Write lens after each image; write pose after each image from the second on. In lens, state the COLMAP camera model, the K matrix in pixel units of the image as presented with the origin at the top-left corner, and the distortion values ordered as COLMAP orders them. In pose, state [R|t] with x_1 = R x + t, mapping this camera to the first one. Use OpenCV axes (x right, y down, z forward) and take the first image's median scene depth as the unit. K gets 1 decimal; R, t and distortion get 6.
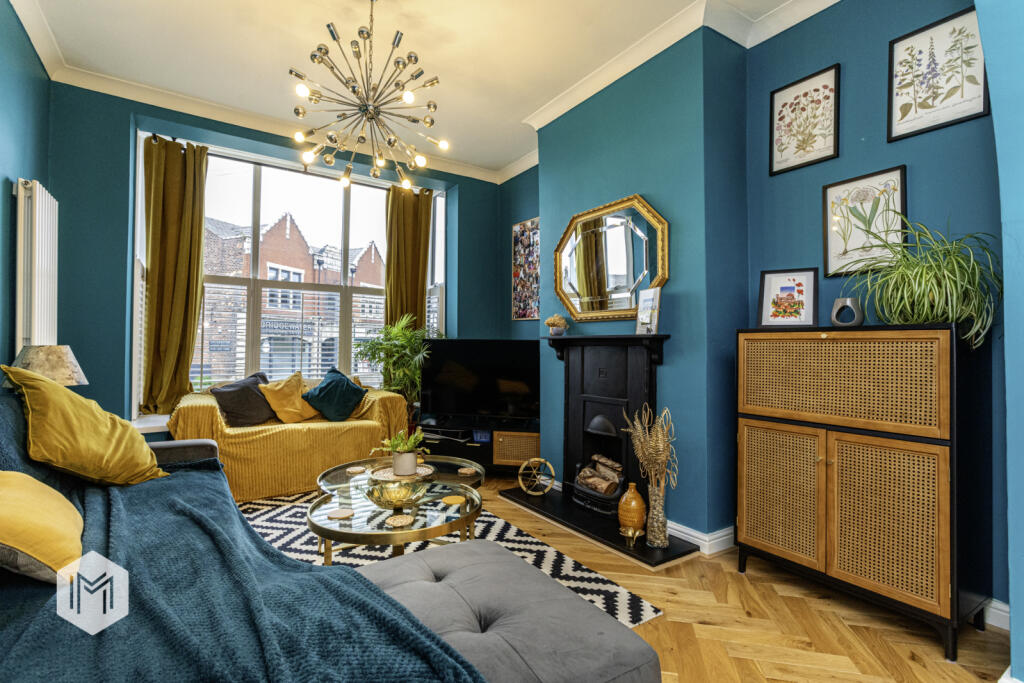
lens RADIAL K [[479.2, 0, 511.3], [0, 479.2, 341.2], [0, 0, 1]] dist [-0.000277, -0.000326]
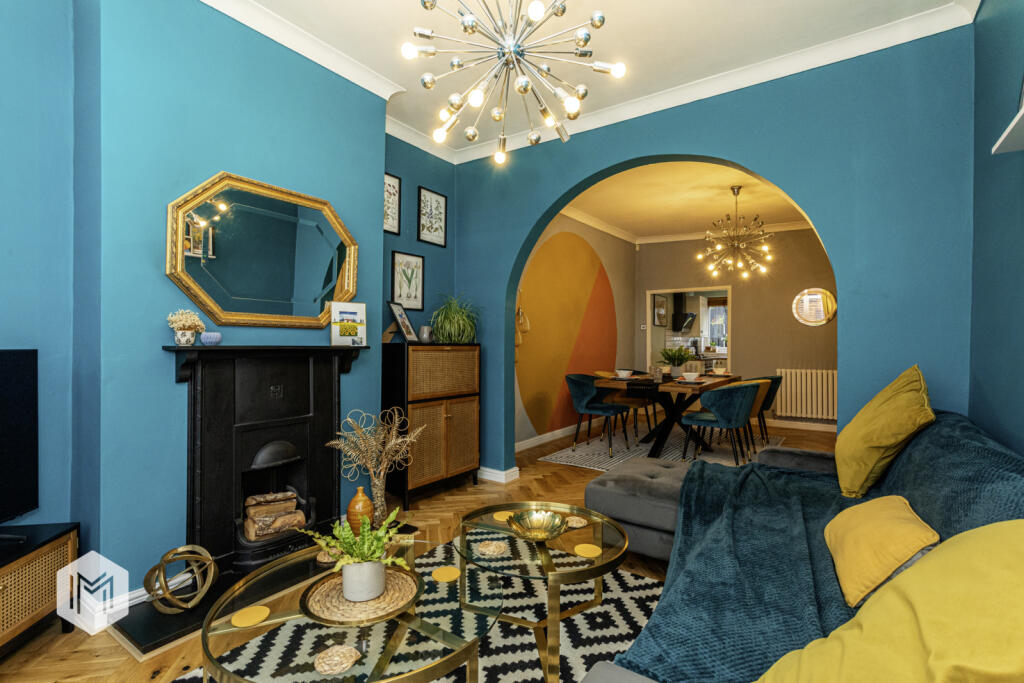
lens RADIAL K [[479.2, 0, 512.9], [0, 479.2, 342.4], [0, 0, 1]] dist [-0.000277, -0.000326]
pose [[-0.365276, -0.010983, 0.930834, -1.014202], [-0.023110, 0.999729, 0.002726, -0.038920], [-0.930612, -0.020516, -0.365431, 1.282089]]
